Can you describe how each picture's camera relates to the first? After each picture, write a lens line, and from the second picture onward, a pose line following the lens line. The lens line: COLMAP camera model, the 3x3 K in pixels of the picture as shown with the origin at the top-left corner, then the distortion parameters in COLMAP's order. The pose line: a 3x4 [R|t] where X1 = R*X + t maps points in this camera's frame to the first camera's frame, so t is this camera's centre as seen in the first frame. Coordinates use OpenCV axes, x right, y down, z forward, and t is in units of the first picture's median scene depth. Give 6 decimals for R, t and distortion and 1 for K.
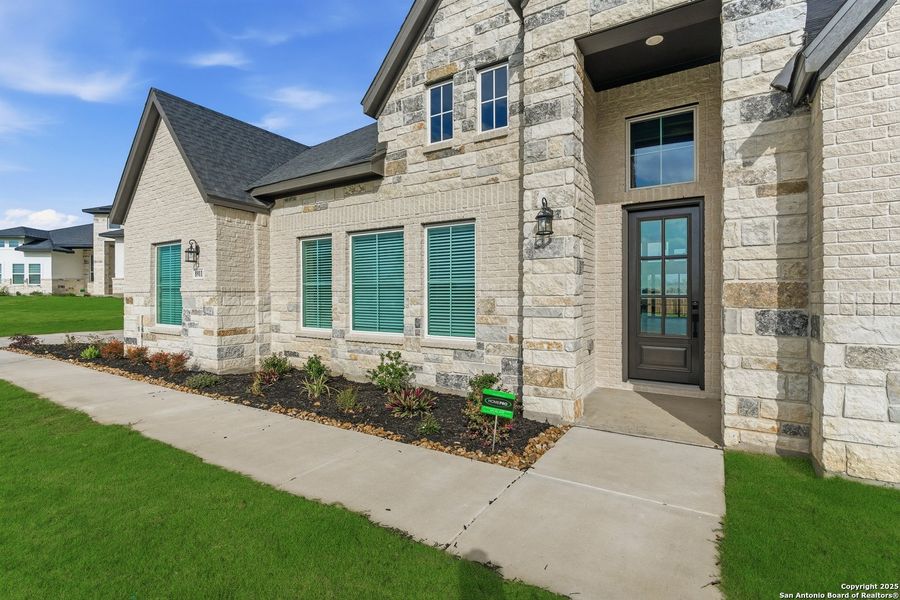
lens RADIAL K [[425.4, 0, 448.9], [0, 425.4, 293.0], [0, 0, 1]] dist [-0.003354, -0.000237]
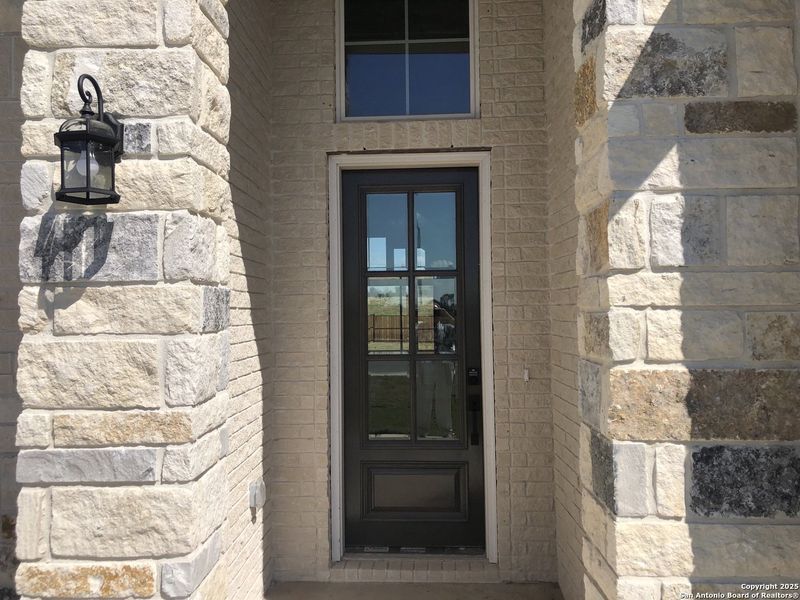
lens RADIAL K [[639.0, 0, 397.9], [0, 639.0, 297.5], [0, 0, 1]] dist [0.001674, 0.000930]
pose [[0.872322, -0.001004, 0.488931, 0.197173], [0.008243, 0.999886, -0.012653, -0.065576], [-0.488862, 0.015068, 0.872231, 0.521845]]
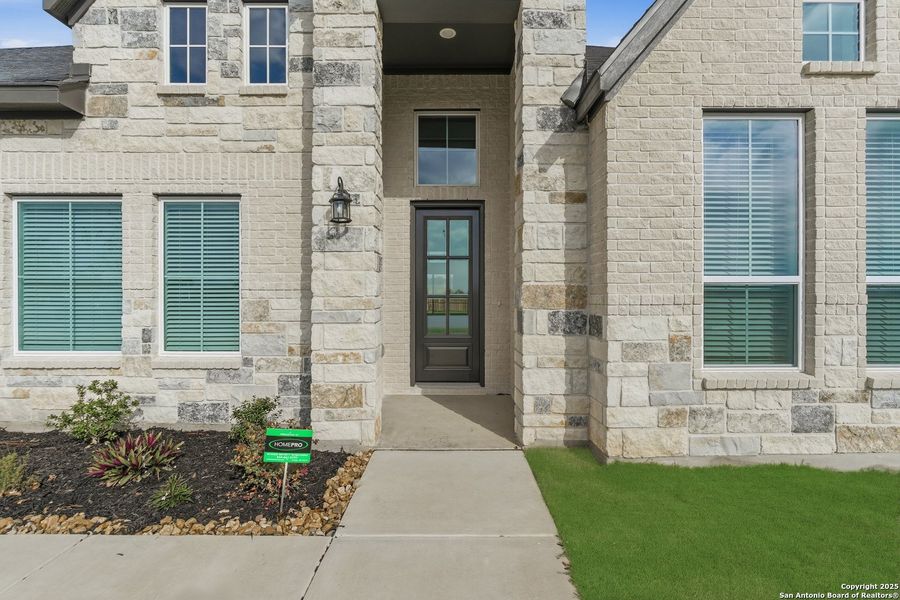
lens RADIAL K [[425.4, 0, 448.9], [0, 425.4, 293.0], [0, 0, 1]] dist [-0.003354, -0.000237]
pose [[0.846005, 0.002096, 0.533171, -0.034712], [-0.005216, 0.999977, 0.004345, -0.006186], [-0.533150, -0.006457, 0.845996, 0.197385]]
